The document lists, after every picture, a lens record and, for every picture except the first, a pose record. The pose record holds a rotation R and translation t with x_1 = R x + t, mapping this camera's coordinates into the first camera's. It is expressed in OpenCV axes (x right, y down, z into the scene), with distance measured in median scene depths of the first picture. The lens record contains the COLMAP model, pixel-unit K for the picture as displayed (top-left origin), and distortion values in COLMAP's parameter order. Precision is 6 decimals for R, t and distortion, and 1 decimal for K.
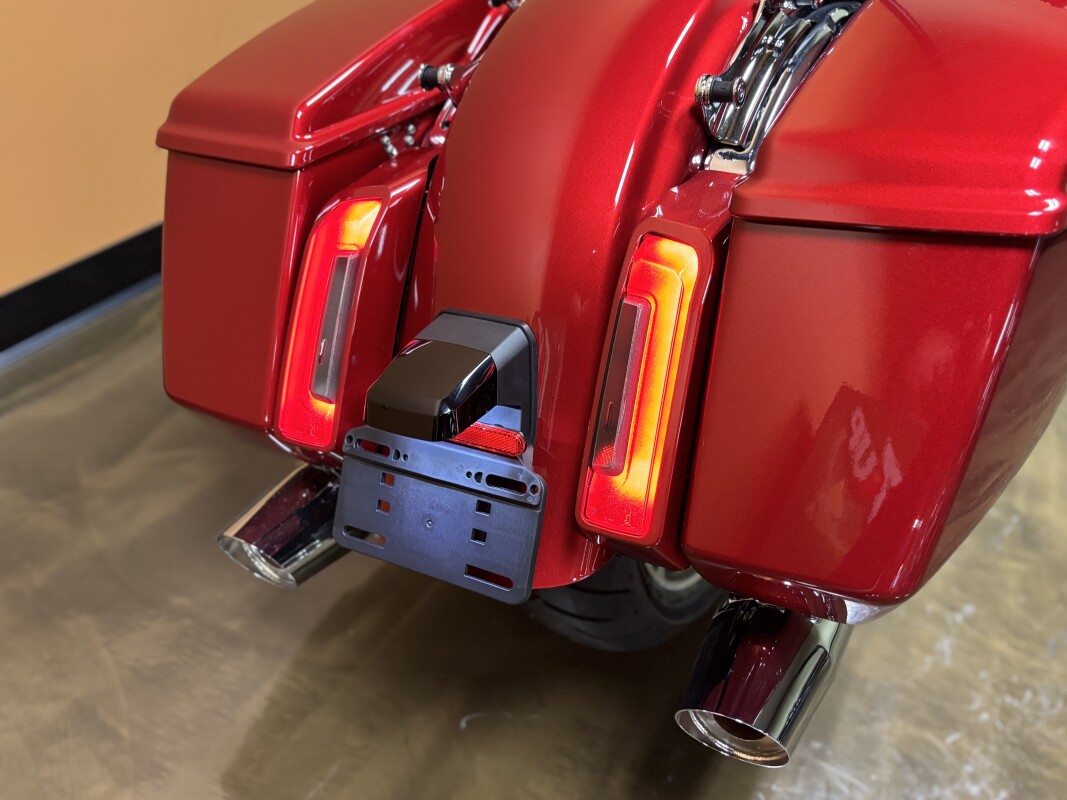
lens RADIAL K [[916.9, 0, 535.8], [0, 916.9, 406.4], [0, 0, 1]] dist [0.032084, -0.020148]
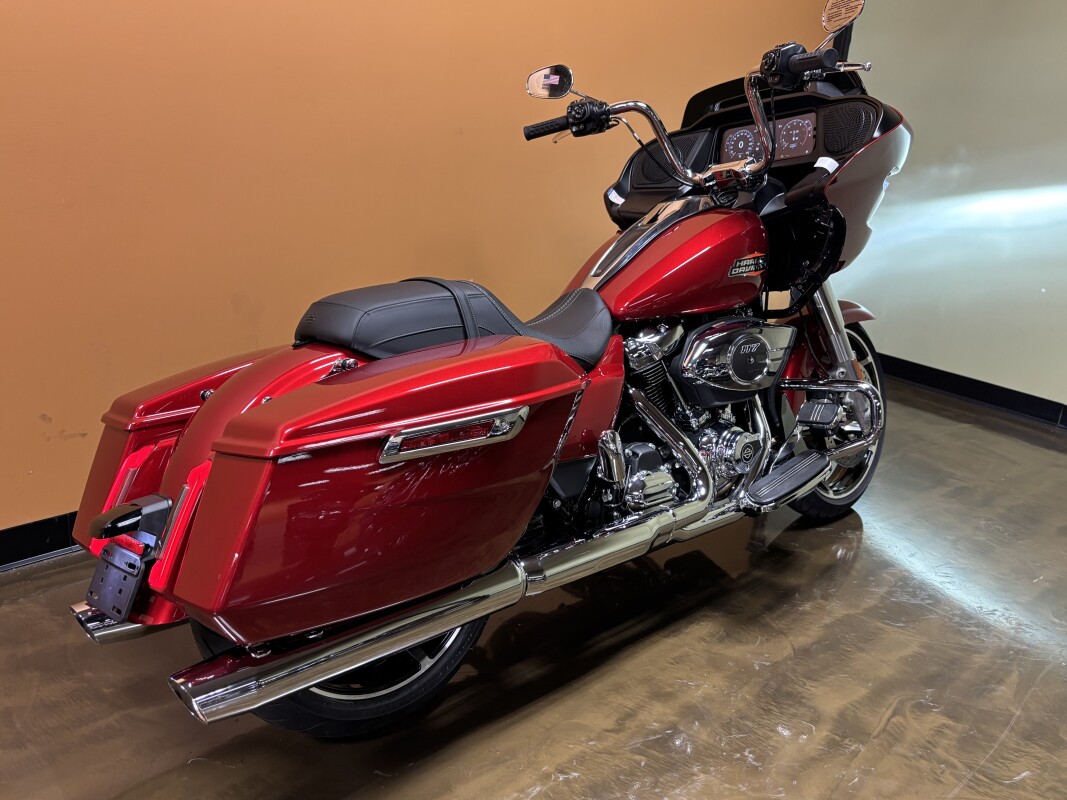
lens RADIAL K [[916.9, 0, 532.6], [0, 916.9, 400.6], [0, 0, 1]] dist [0.032084, -0.020148]
pose [[0.950833, 0.037844, -0.307382, 1.050179], [-0.143394, 0.933508, -0.328635, 0.205839], [0.274507, 0.356554, 0.893037, -0.579415]]
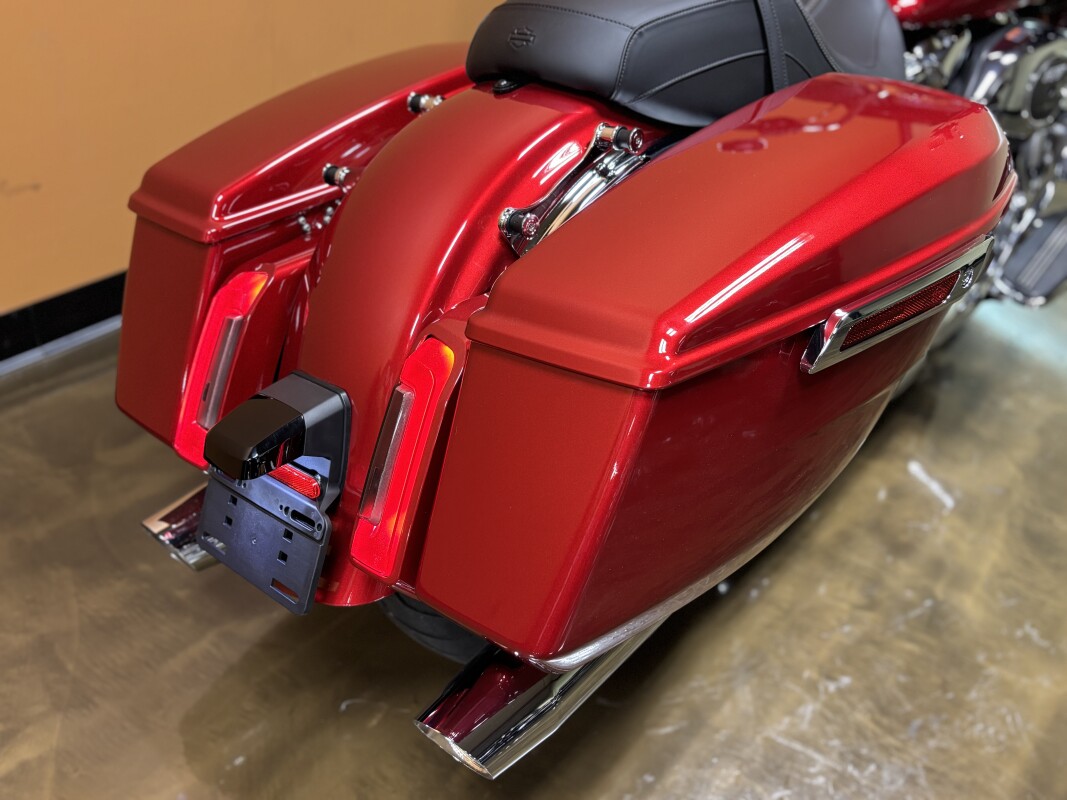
lens RADIAL K [[916.9, 0, 540.7], [0, 916.9, 405.1], [0, 0, 1]] dist [0.032084, -0.020148]
pose [[0.982528, 0.120214, -0.142081, 0.304948], [-0.120047, 0.992720, 0.009780, -0.083296], [0.142222, 0.007448, 0.989807, -0.137958]]
